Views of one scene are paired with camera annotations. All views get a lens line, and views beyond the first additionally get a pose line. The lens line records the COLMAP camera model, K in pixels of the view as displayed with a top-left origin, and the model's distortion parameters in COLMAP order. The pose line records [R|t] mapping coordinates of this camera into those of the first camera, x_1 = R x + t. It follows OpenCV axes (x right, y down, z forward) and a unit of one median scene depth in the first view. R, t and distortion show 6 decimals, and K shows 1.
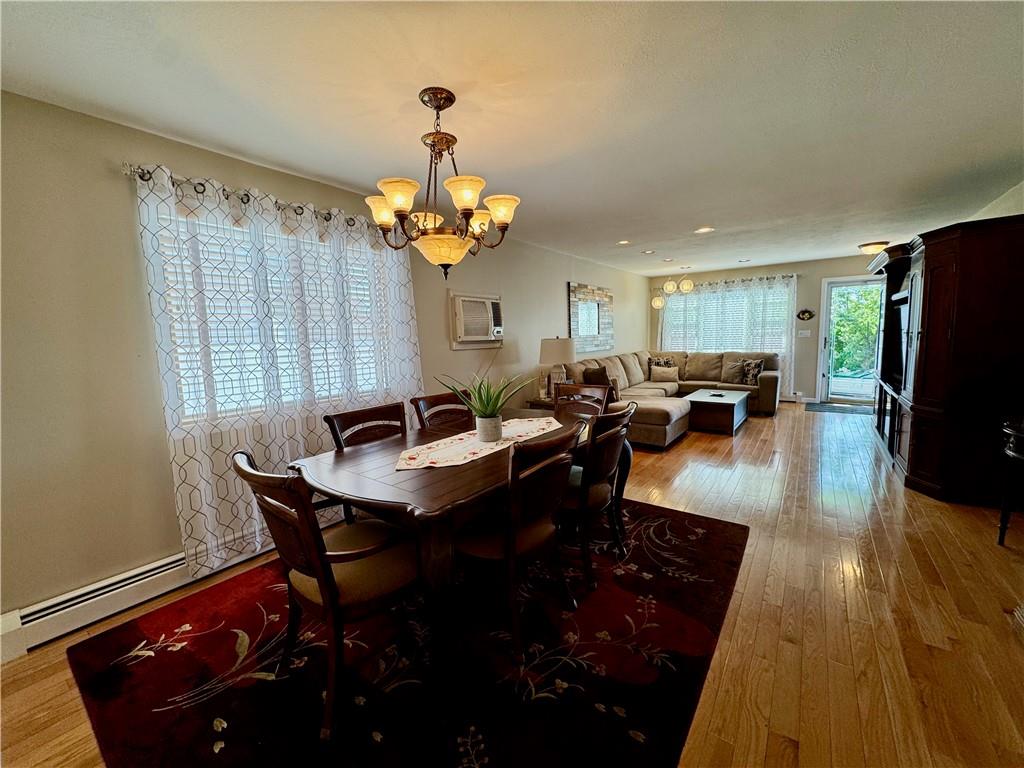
lens RADIAL K [[406.9, 0, 512.5], [0, 406.9, 383.6], [0, 0, 1]] dist [-0.002472, -0.000092]
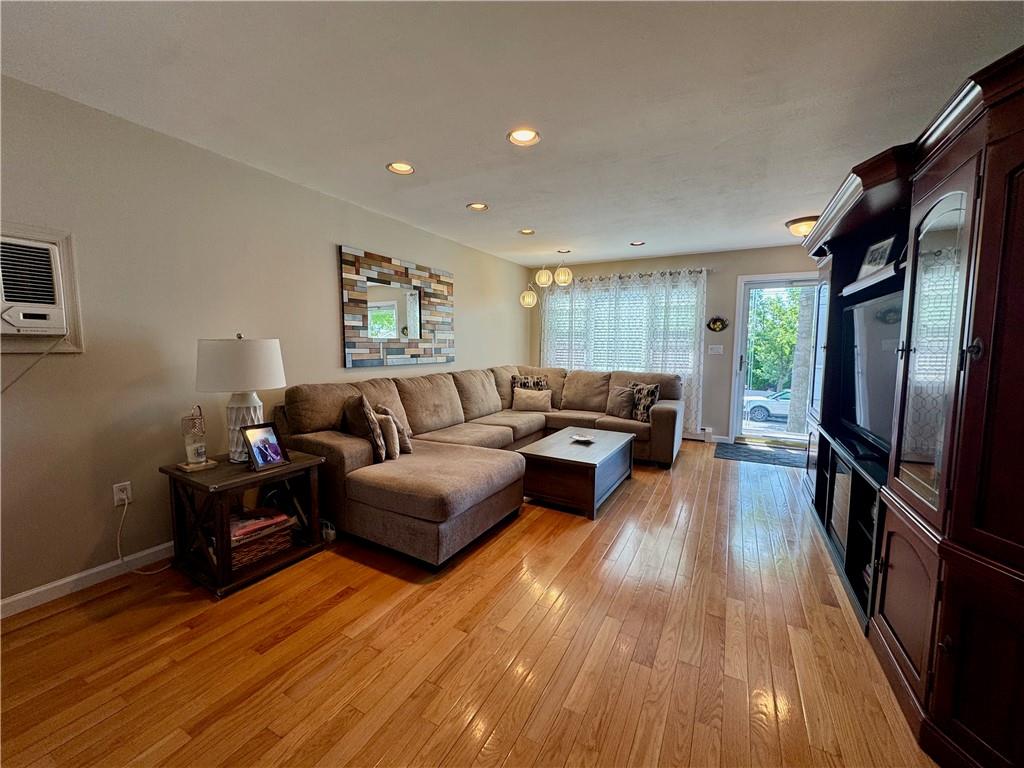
lens RADIAL K [[406.9, 0, 511.3], [0, 406.9, 382.2], [0, 0, 1]] dist [-0.002472, -0.000092]
pose [[0.990363, 0.025313, 0.136163, 0.257206], [-0.021908, 0.999410, -0.026447, -0.036646], [-0.136752, 0.023210, 0.990333, 0.327081]]
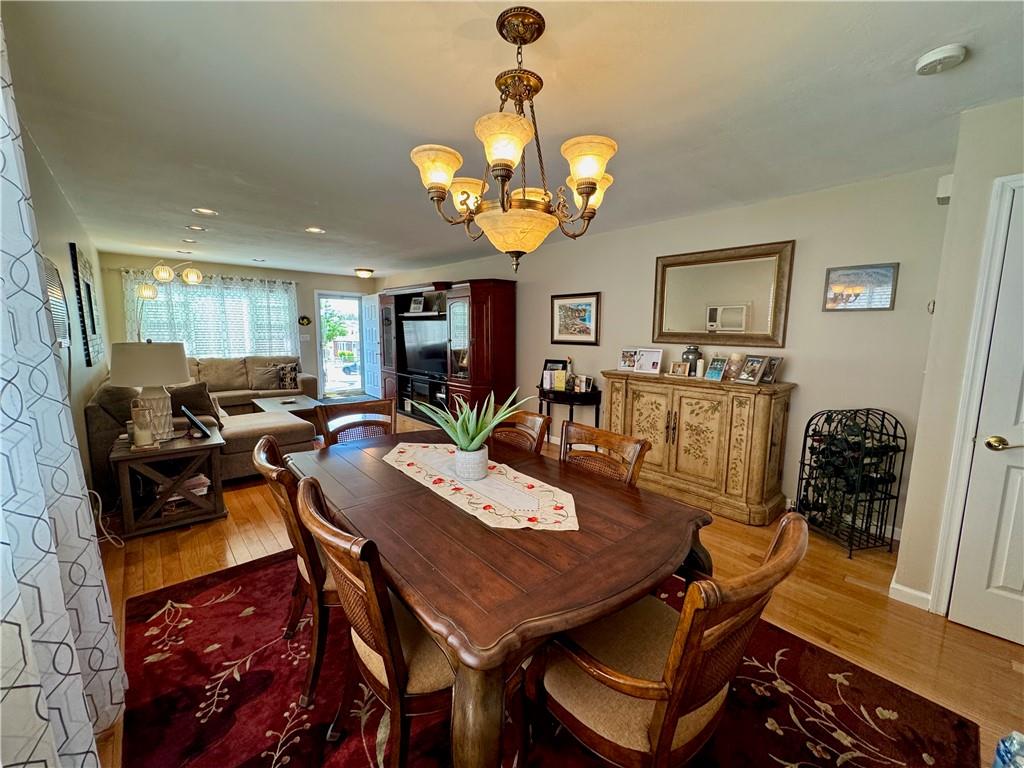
lens RADIAL K [[406.9, 0, 511.7], [0, 406.9, 385.7], [0, 0, 1]] dist [-0.002472, -0.000092]
pose [[0.202517, -0.100398, 0.974119, -0.258864], [0.097938, 0.991820, 0.081862, -0.030814], [-0.974369, 0.078825, 0.210693, 0.243991]]
